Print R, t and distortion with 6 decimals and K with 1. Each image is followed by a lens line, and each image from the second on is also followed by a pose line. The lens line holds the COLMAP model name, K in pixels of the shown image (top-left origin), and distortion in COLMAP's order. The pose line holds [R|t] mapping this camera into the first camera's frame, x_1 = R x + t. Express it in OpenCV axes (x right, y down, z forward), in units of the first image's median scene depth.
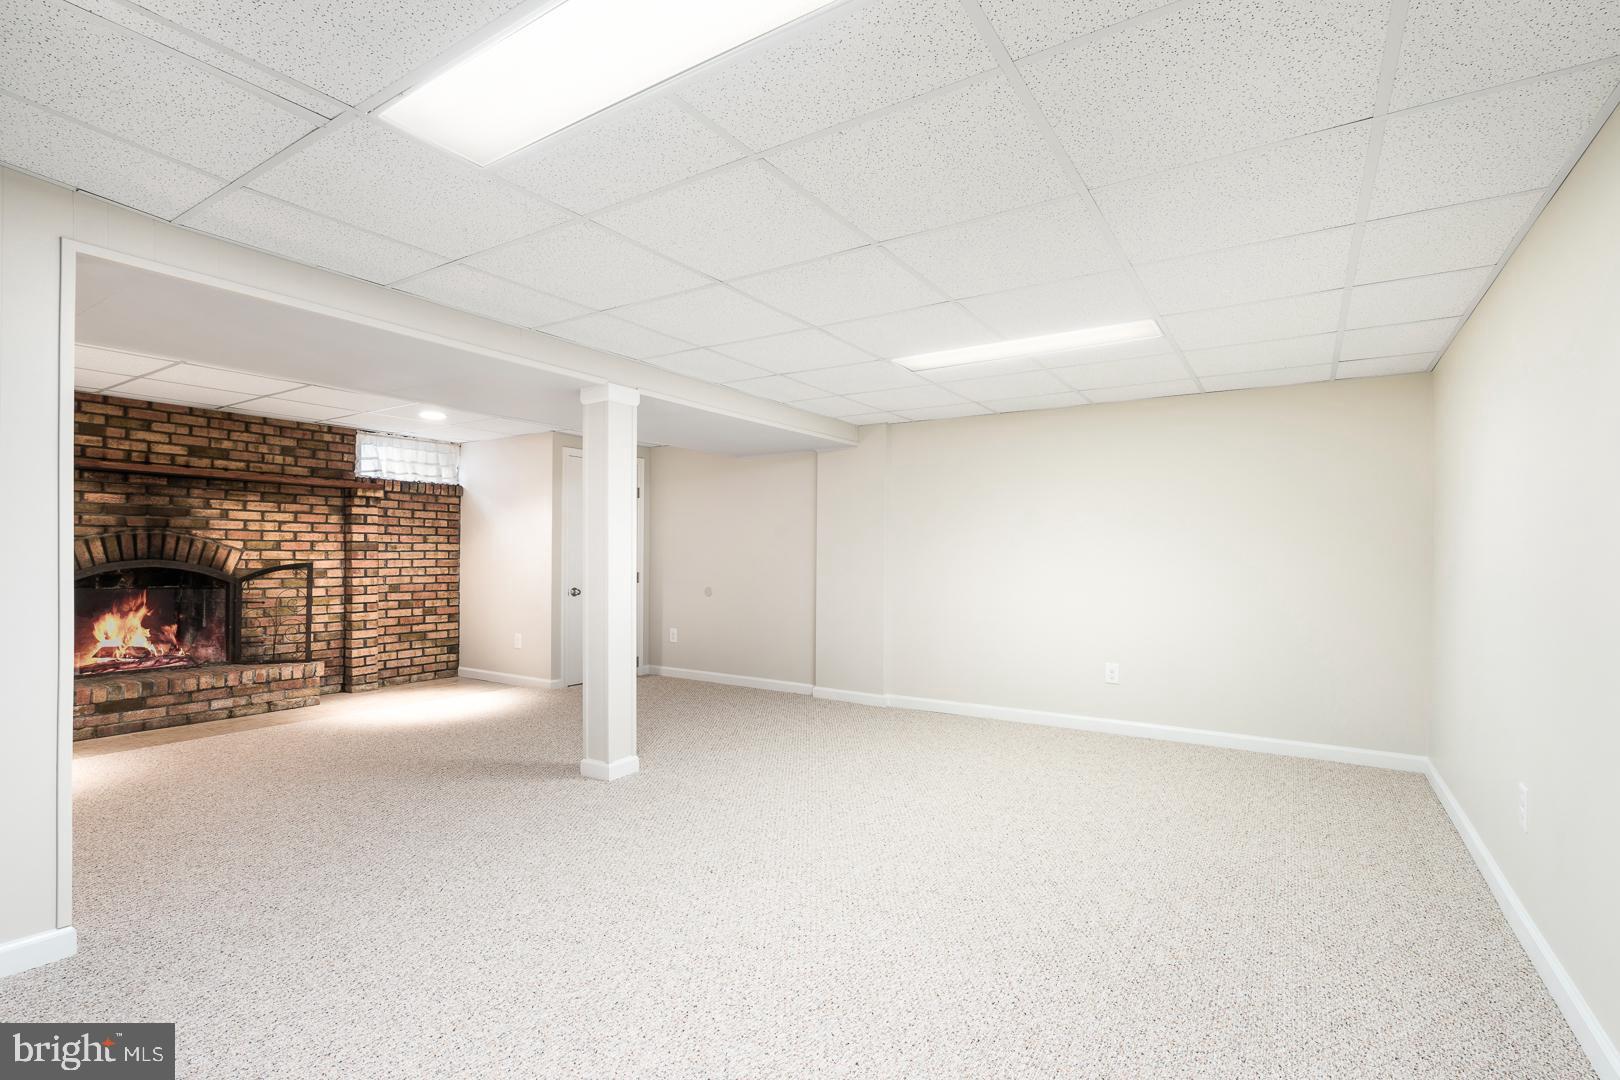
lens RADIAL K [[756.5, 0, 809.0], [0, 756.5, 554.4], [0, 0, 1]] dist [0.002132, 0.000267]
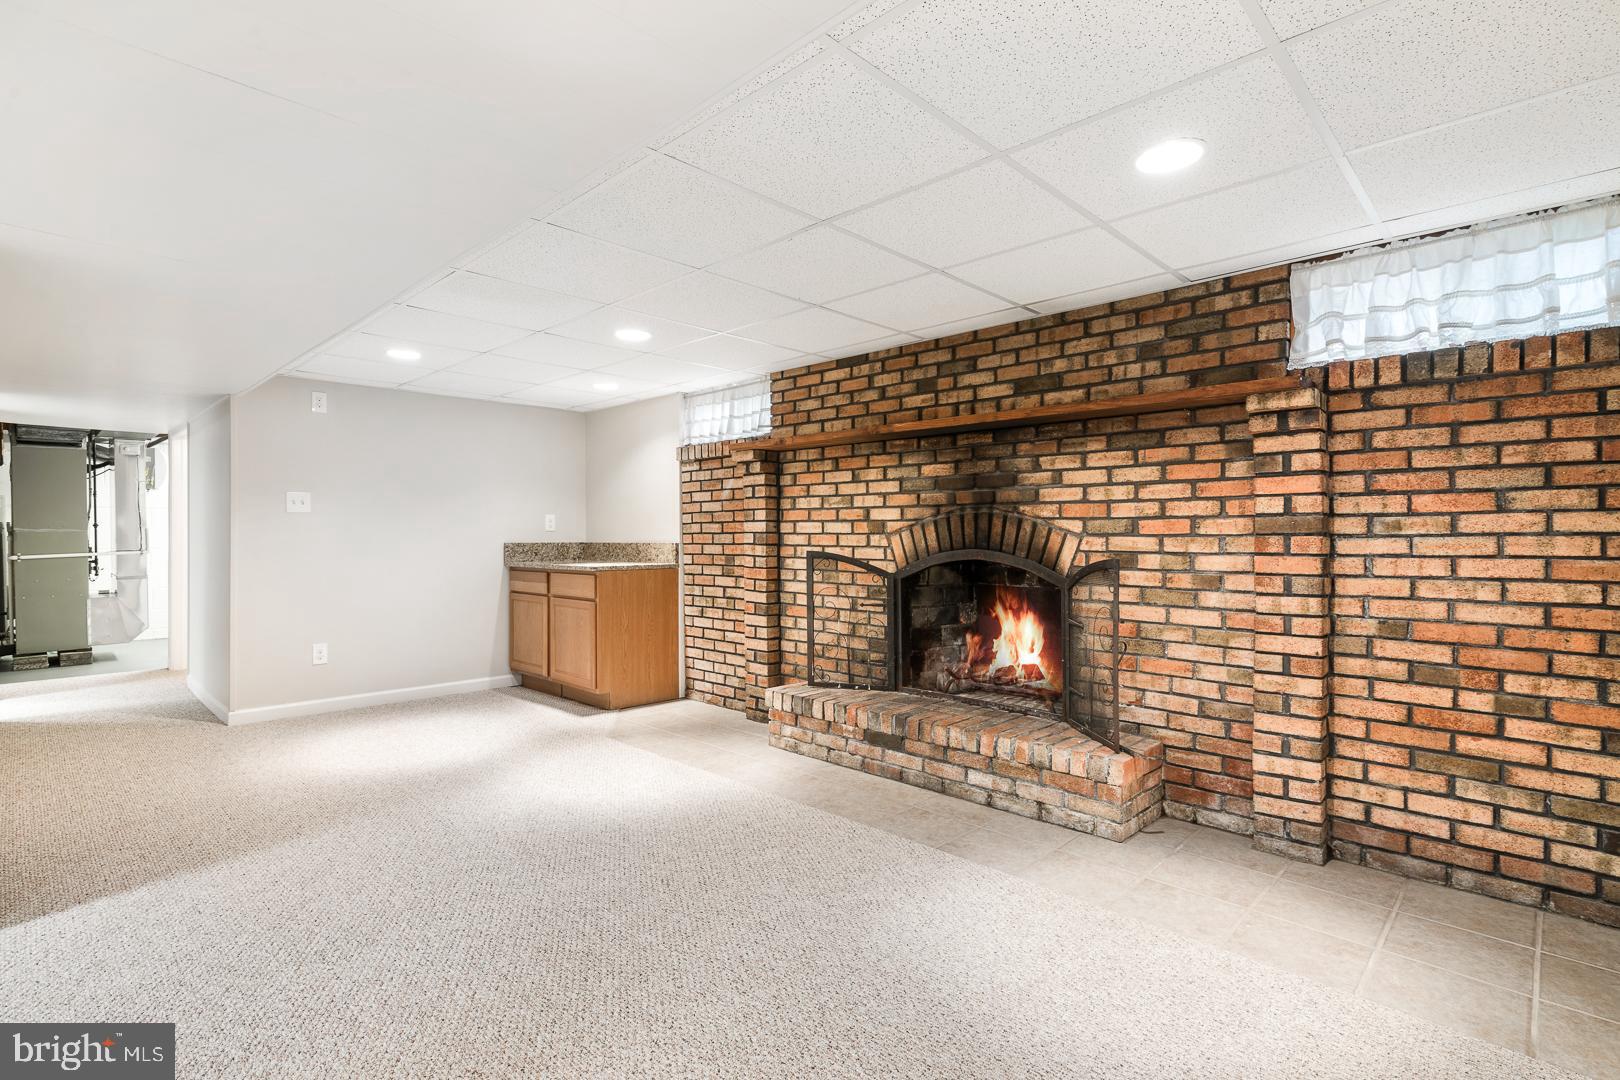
lens RADIAL K [[781.9, 0, 807.9], [0, 781.9, 537.6], [0, 0, 1]] dist [0.001466, 0.001148]
pose [[-0.194203, -0.007590, -0.980932, -0.093343], [-0.005315, 0.999964, -0.006685, 0.001258], [0.980947, 0.003915, -0.194237, 0.849042]]
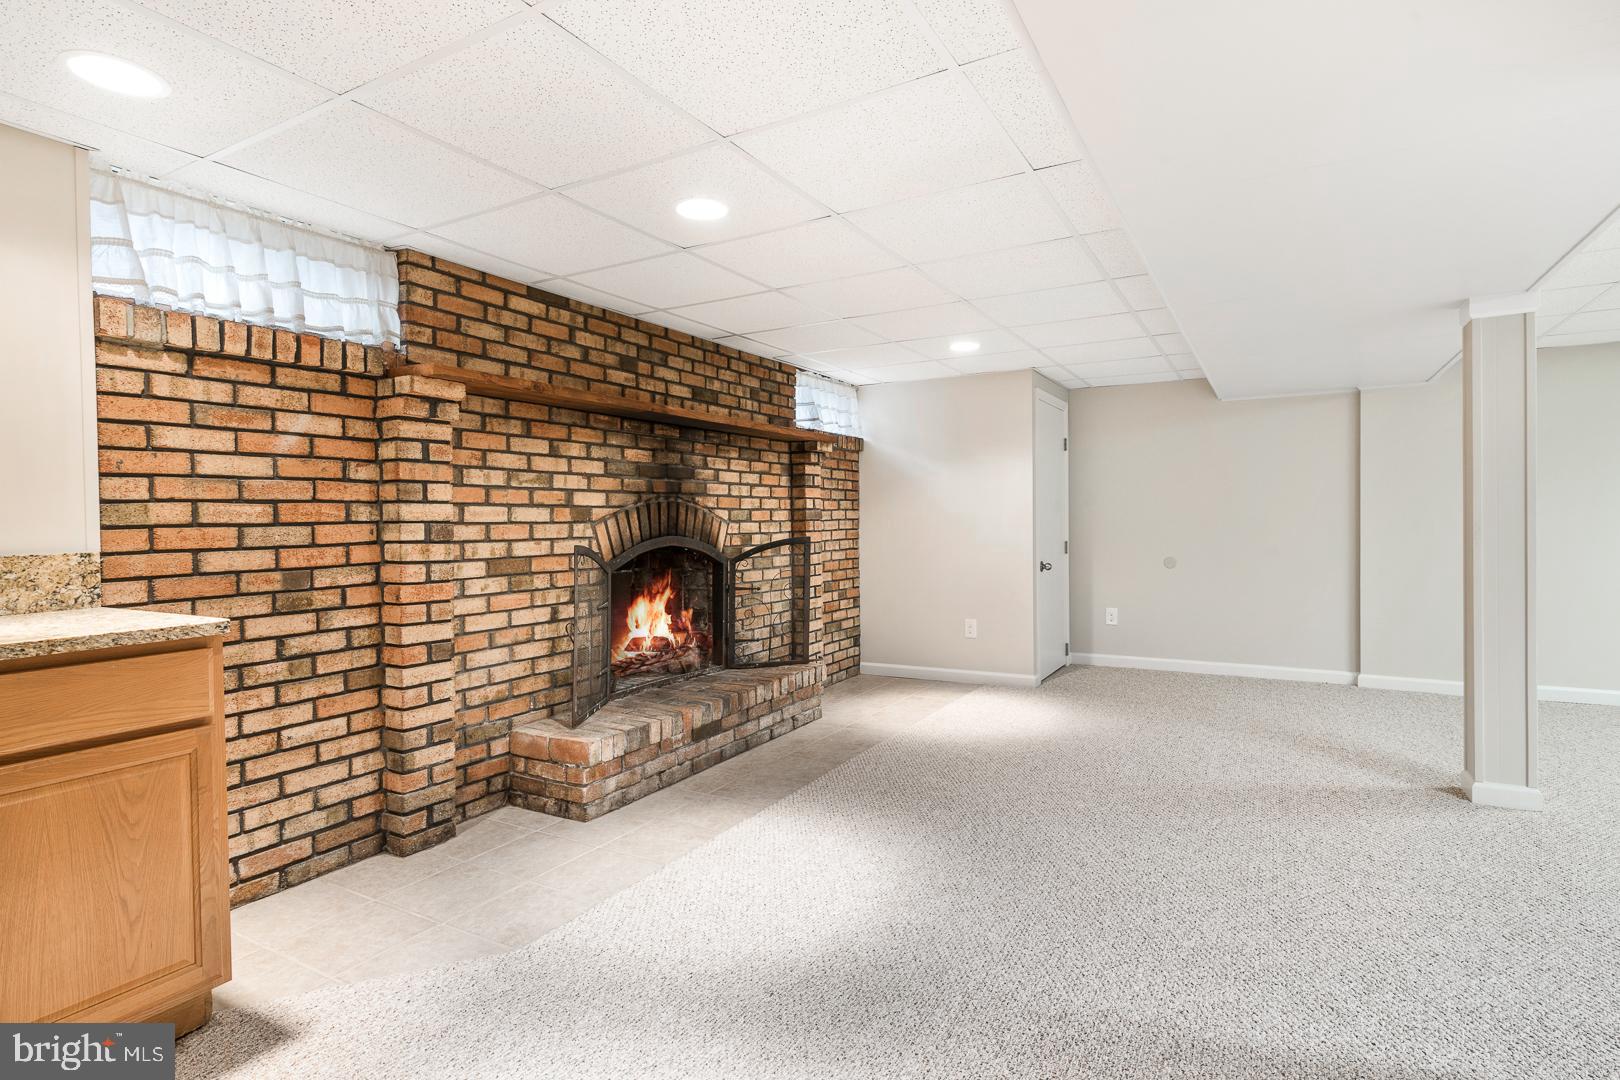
lens RADIAL K [[839.9, 0, 808.9], [0, 839.9, 527.8], [0, 0, 1]] dist [0.004411, 0.000483]
pose [[0.997506, -0.019358, 0.067869, -0.676901], [0.018709, 0.999773, 0.010192, -0.006464], [-0.068051, -0.008897, 0.997642, 0.127907]]
